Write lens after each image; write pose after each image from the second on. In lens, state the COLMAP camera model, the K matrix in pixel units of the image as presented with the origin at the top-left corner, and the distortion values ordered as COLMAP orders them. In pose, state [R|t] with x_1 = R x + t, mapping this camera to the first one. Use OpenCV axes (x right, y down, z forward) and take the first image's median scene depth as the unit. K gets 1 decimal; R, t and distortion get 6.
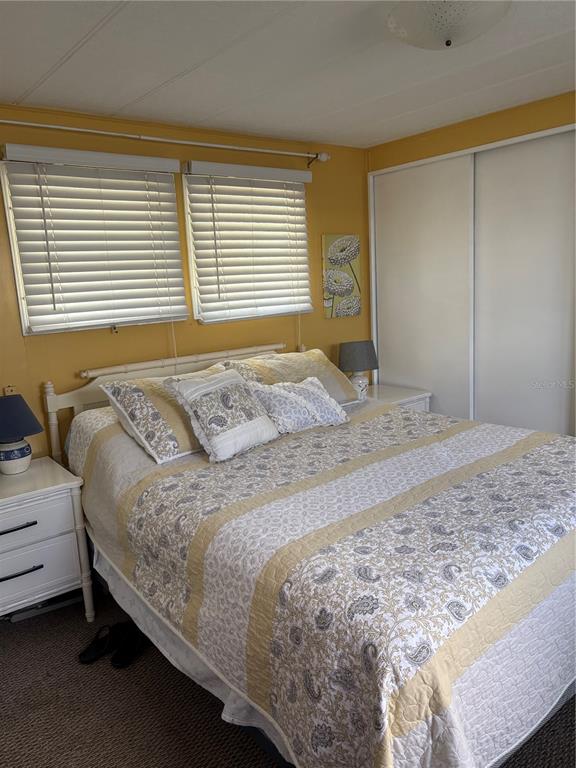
lens RADIAL K [[585.4, 0, 288.1], [0, 585.4, 380.8], [0, 0, 1]] dist [0.045925, -0.052122]
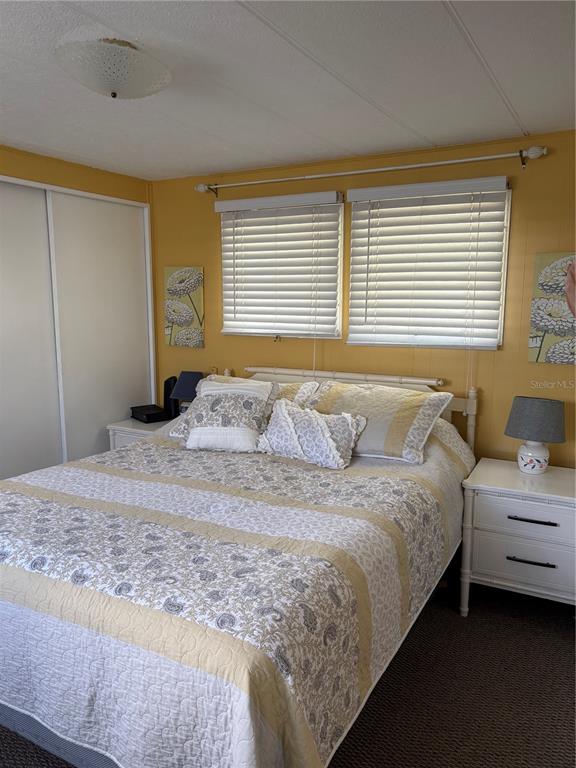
lens RADIAL K [[585.4, 0, 289.4], [0, 585.4, 383.2], [0, 0, 1]] dist [0.045925, -0.052122]
pose [[0.377131, 0.186594, -0.907169, 0.905340], [-0.186451, 0.974737, 0.122980, -0.162197], [0.907198, 0.122763, 0.402394, 0.580196]]
